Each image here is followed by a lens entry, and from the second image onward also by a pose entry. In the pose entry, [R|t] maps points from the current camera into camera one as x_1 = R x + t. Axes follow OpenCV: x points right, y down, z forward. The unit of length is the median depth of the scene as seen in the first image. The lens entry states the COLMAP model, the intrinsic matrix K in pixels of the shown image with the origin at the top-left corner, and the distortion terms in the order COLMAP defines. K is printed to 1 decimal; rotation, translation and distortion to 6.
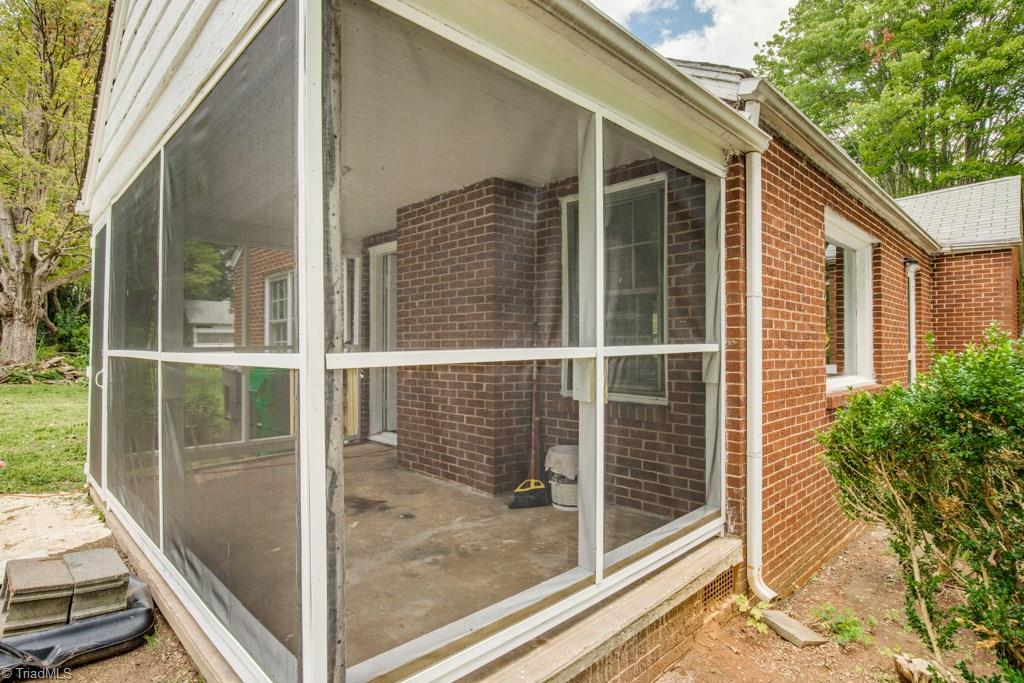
lens RADIAL K [[536.8, 0, 512.2], [0, 536.8, 342.2], [0, 0, 1]] dist [-0.005198, -0.000633]
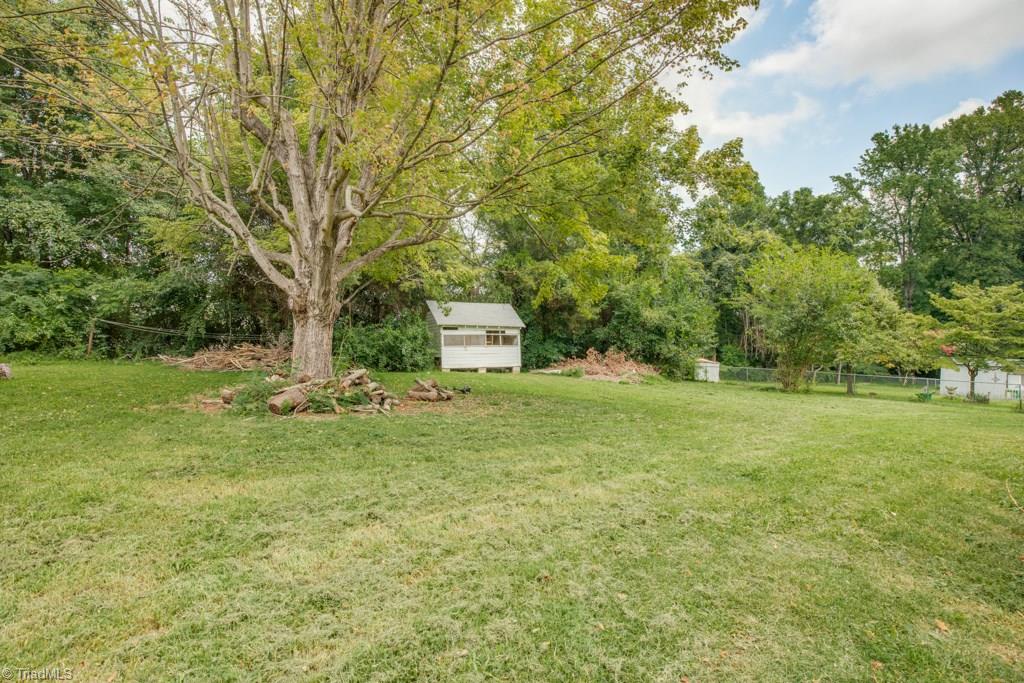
lens RADIAL K [[475.9, 0, 513.1], [0, 475.9, 342.6], [0, 0, 1]] dist [-0.029965, -0.000268]
pose [[0.964444, -0.003307, -0.264267, -0.514267], [0.003373, 0.999994, -0.000204, -0.007536], [0.264266, -0.000695, 0.964449, 0.475969]]
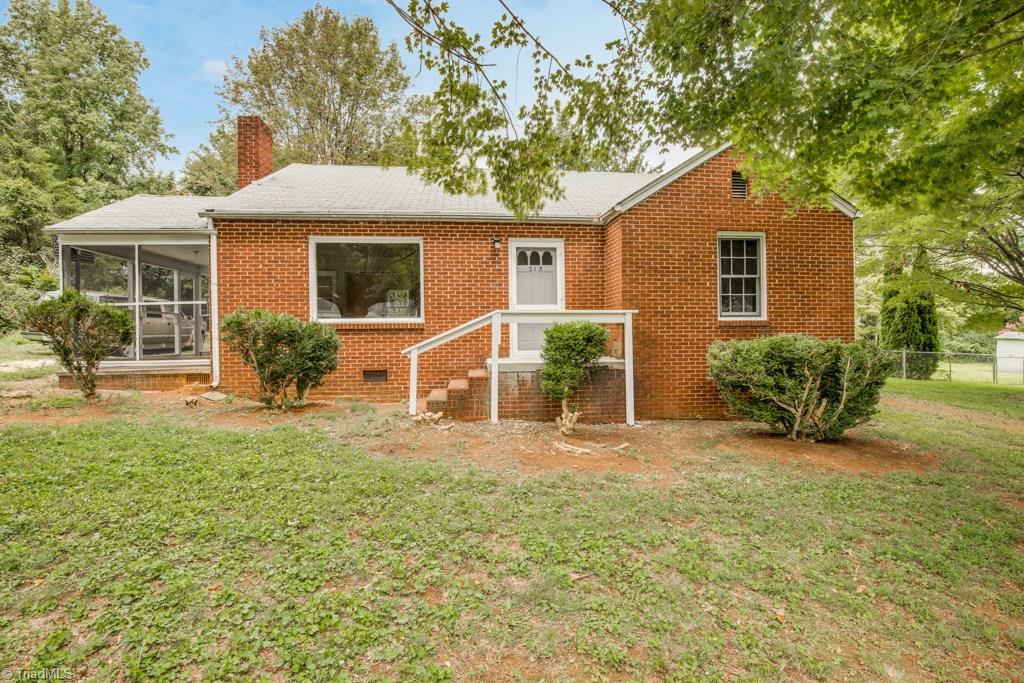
lens RADIAL K [[475.9, 0, 512.2], [0, 475.9, 340.6], [0, 0, 1]] dist [-0.029965, -0.000268]
pose [[0.783432, 0.001537, -0.621476, 0.736289], [0.017930, 0.999525, 0.025074, 0.041609], [0.621219, -0.030787, 0.783032, -0.001431]]
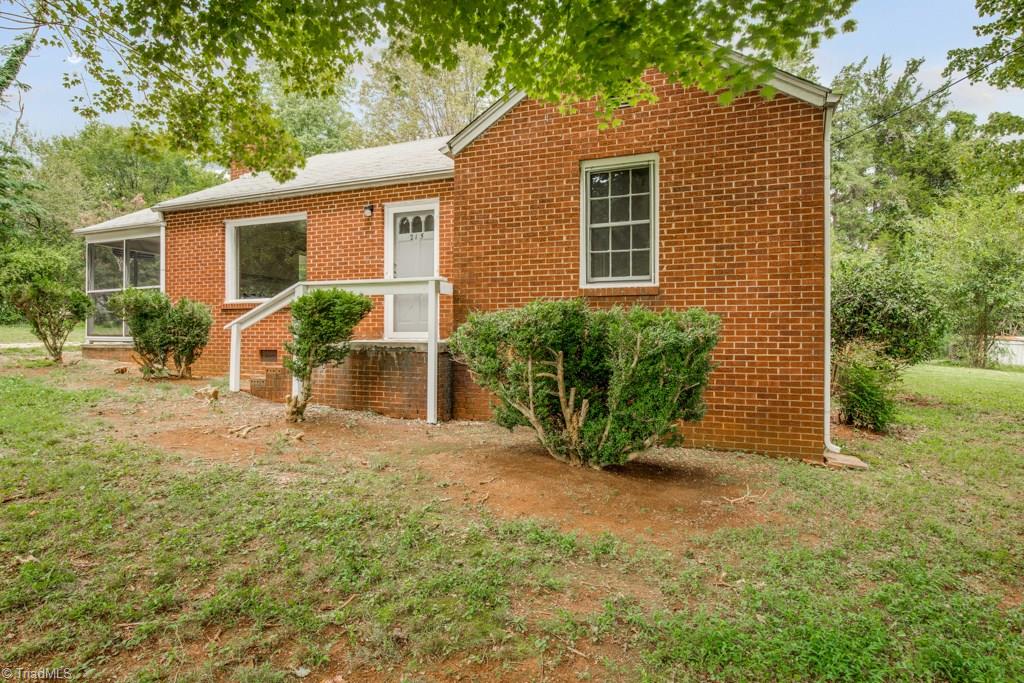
lens RADIAL K [[546.8, 0, 511.7], [0, 546.8, 341.0], [0, 0, 1]] dist [-0.023289, -0.000425]
pose [[0.403371, 0.005698, -0.915019, 0.973808], [0.007291, 0.999929, 0.009440, 0.075082], [0.915008, -0.010479, 0.403300, 0.359078]]
